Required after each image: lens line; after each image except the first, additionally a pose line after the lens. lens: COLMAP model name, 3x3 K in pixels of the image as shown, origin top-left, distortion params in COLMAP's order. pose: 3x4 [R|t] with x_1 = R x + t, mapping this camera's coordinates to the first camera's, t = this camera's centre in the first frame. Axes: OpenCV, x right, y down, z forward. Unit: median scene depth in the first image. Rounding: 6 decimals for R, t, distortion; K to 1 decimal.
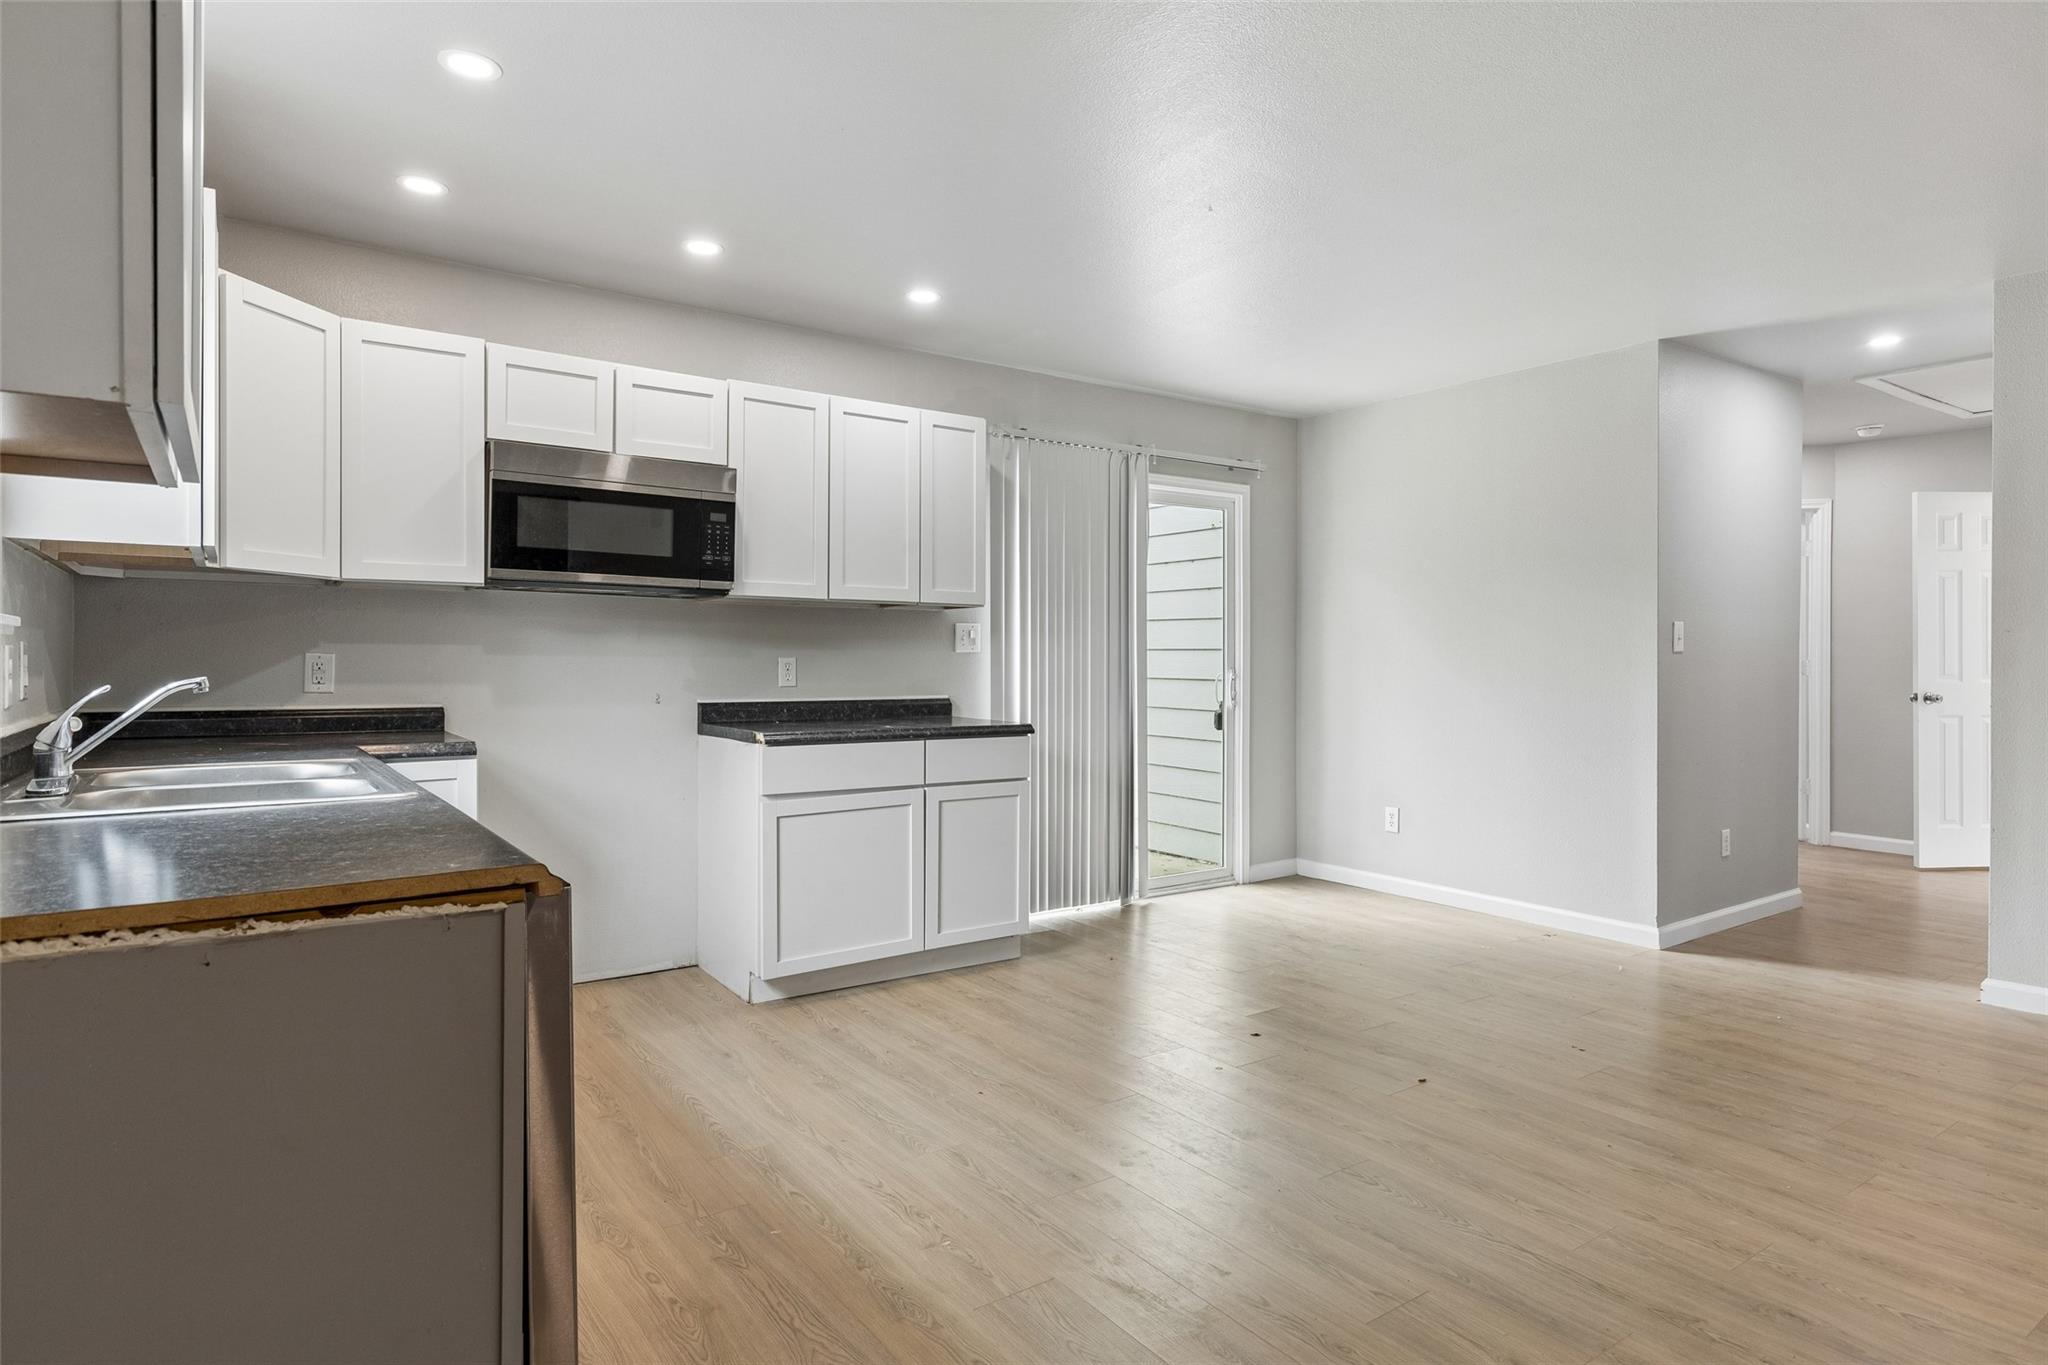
lens RADIAL K [[1094.6, 0, 1040.5], [0, 1094.6, 650.7], [0, 0, 1]] dist [0.001094, 0.001082]
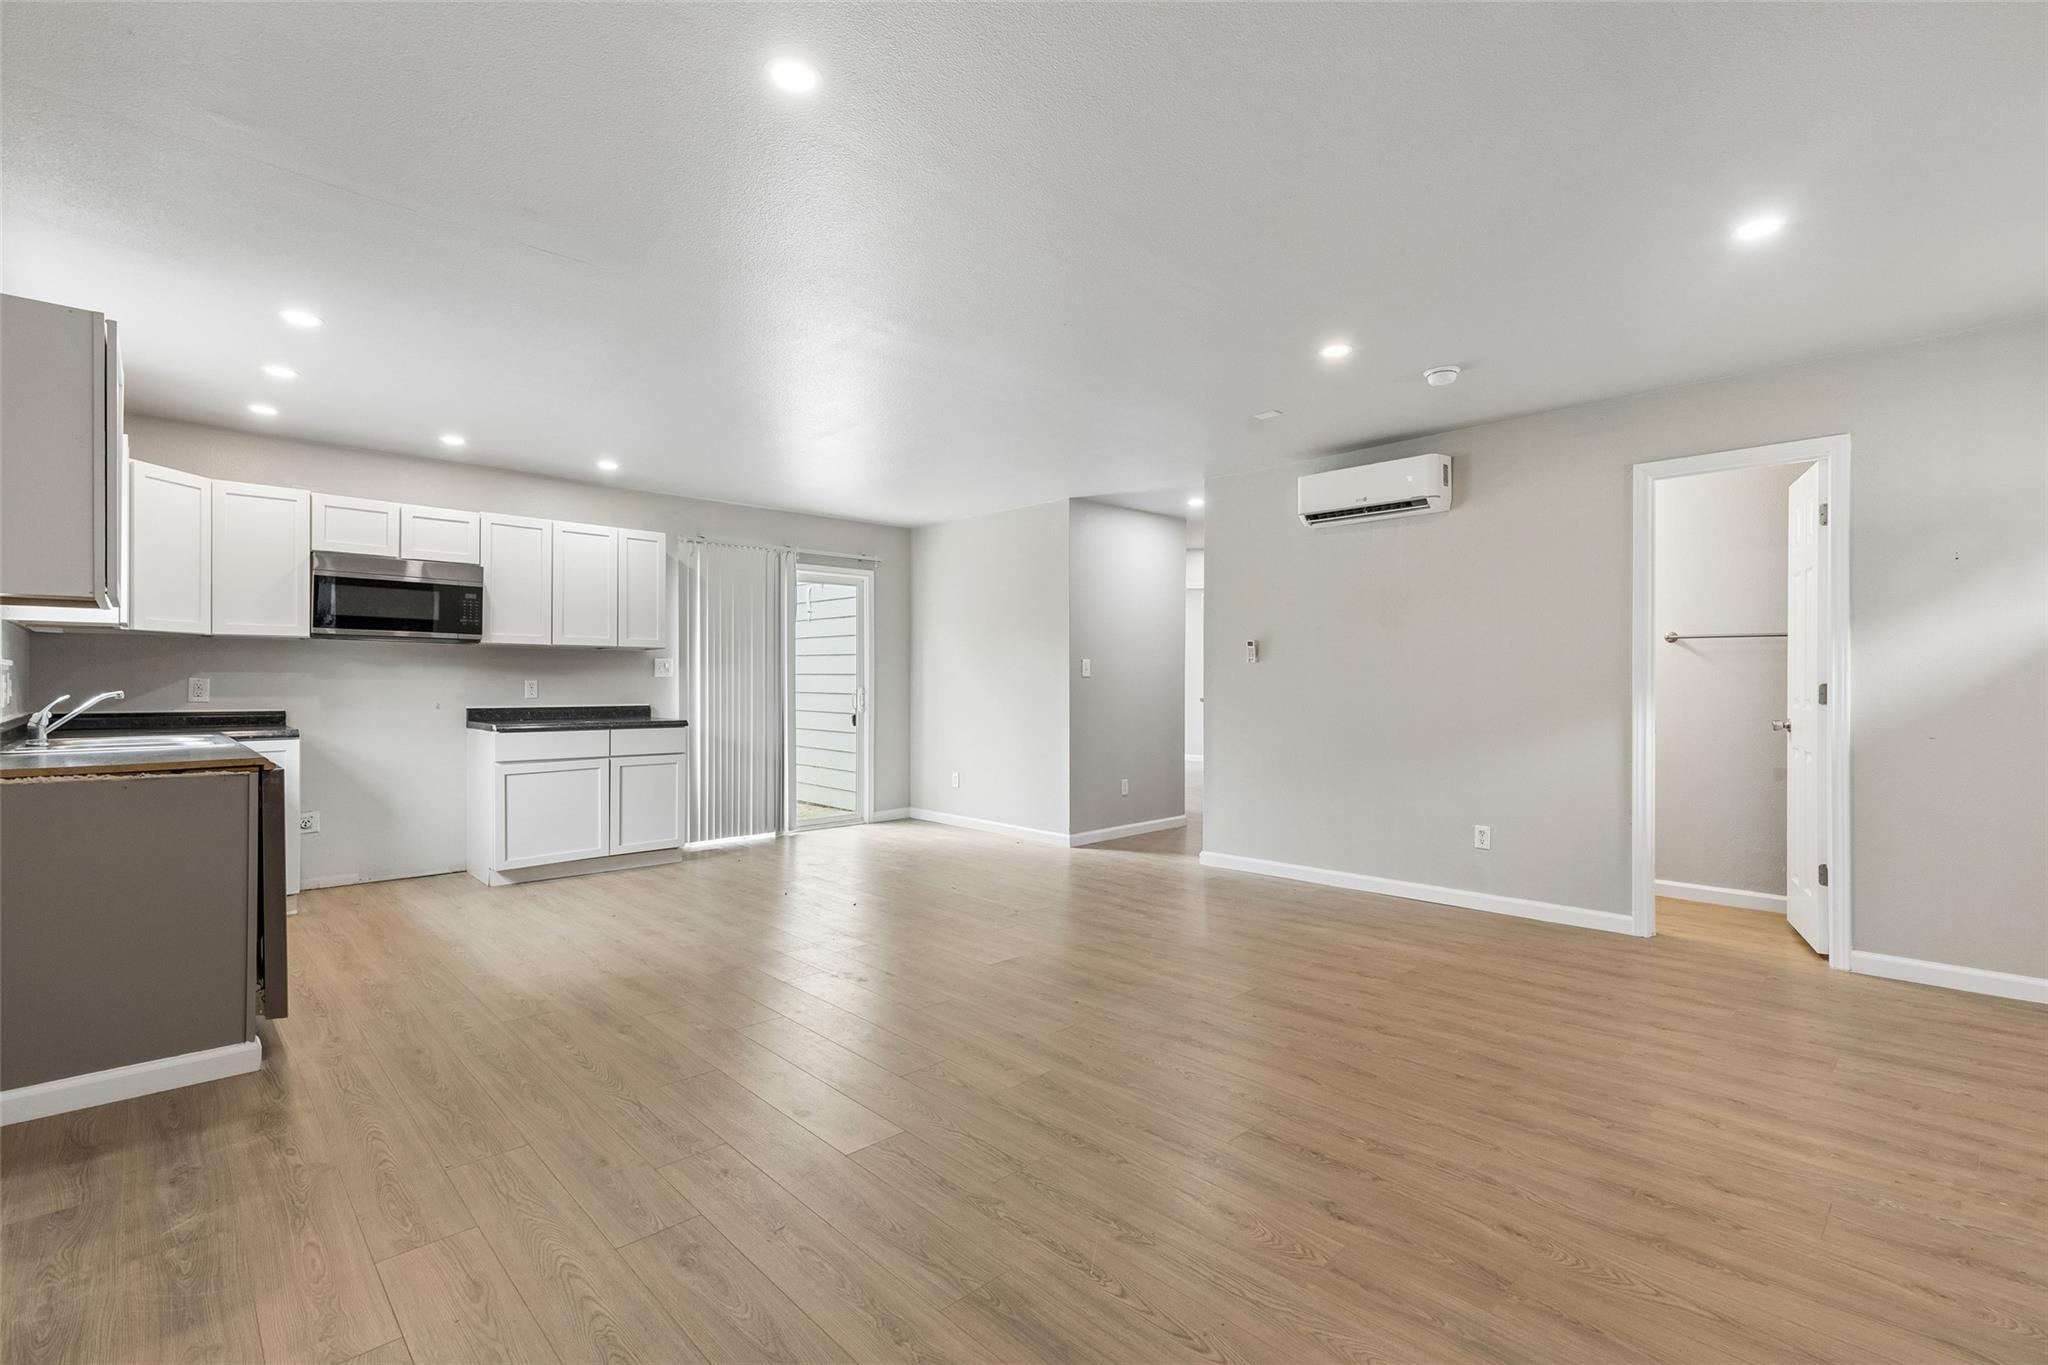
lens RADIAL K [[919.2, 0, 1048.8], [0, 919.2, 673.4], [0, 0, 1]] dist [0.012927, -0.003379]
pose [[0.989089, 0.002778, 0.147291, 0.360202], [-0.003374, 0.999987, 0.003798, -0.012579], [-0.147278, -0.004254, 0.989086, -0.508208]]
